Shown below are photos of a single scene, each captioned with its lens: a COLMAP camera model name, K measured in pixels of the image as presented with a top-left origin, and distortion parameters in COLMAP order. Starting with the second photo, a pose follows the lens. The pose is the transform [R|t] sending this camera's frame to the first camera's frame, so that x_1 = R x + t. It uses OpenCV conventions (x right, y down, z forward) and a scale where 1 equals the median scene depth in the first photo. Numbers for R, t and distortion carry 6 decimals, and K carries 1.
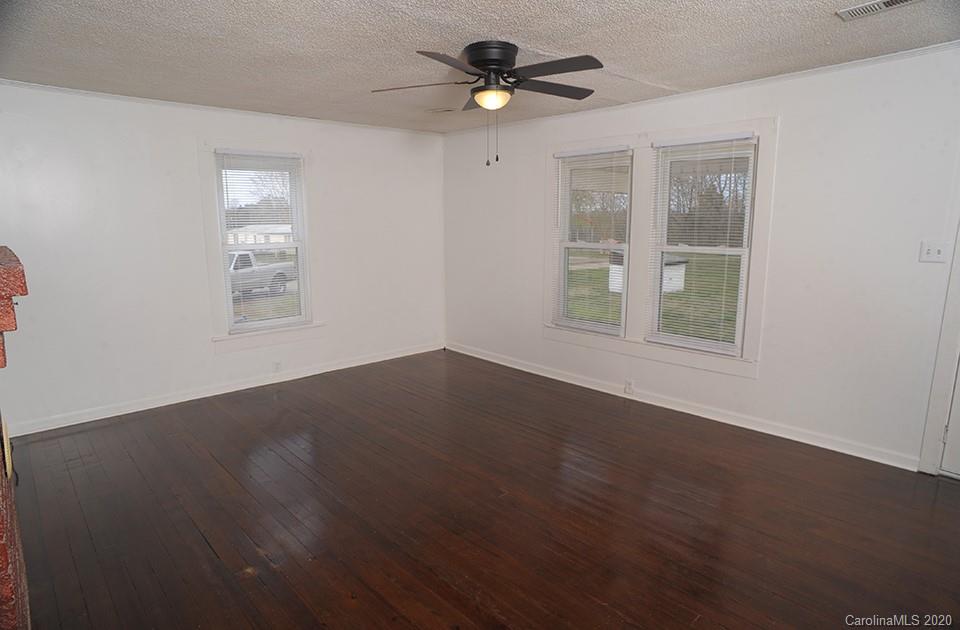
lens RADIAL K [[543.2, 0, 488.8], [0, 543.2, 321.6], [0, 0, 1]] dist [-0.109269, 0.072982]
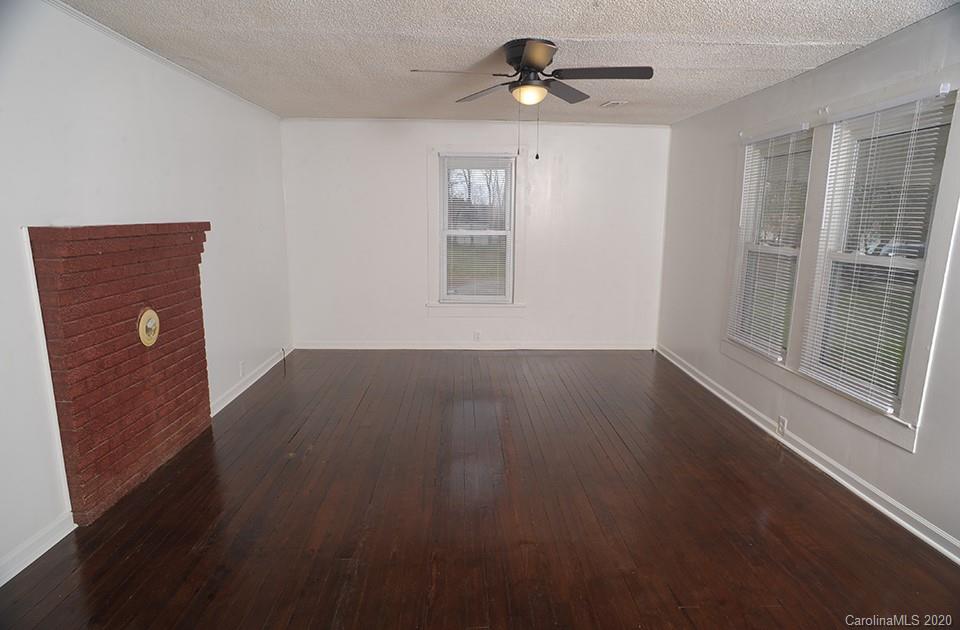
lens RADIAL K [[543.2, 0, 488.8], [0, 543.2, 321.6], [0, 0, 1]] dist [-0.109269, 0.072982]
pose [[0.764173, 0.142220, -0.629137, 0.486571], [-0.140437, 0.988675, 0.052916, -0.017825], [0.629537, 0.047917, 0.775491, 0.127969]]
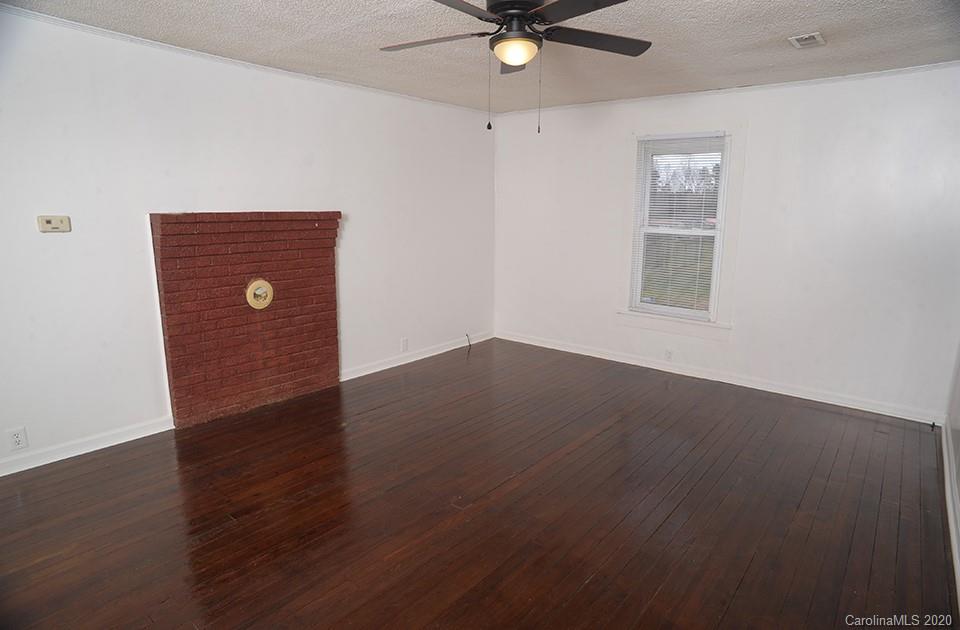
lens RADIAL K [[543.2, 0, 488.8], [0, 543.2, 321.6], [0, 0, 1]] dist [-0.109269, 0.072982]
pose [[0.136783, 0.209836, -0.968122, 0.649774], [-0.198291, 0.963327, 0.180781, -0.114014], [0.970552, 0.167242, 0.173375, 0.671400]]
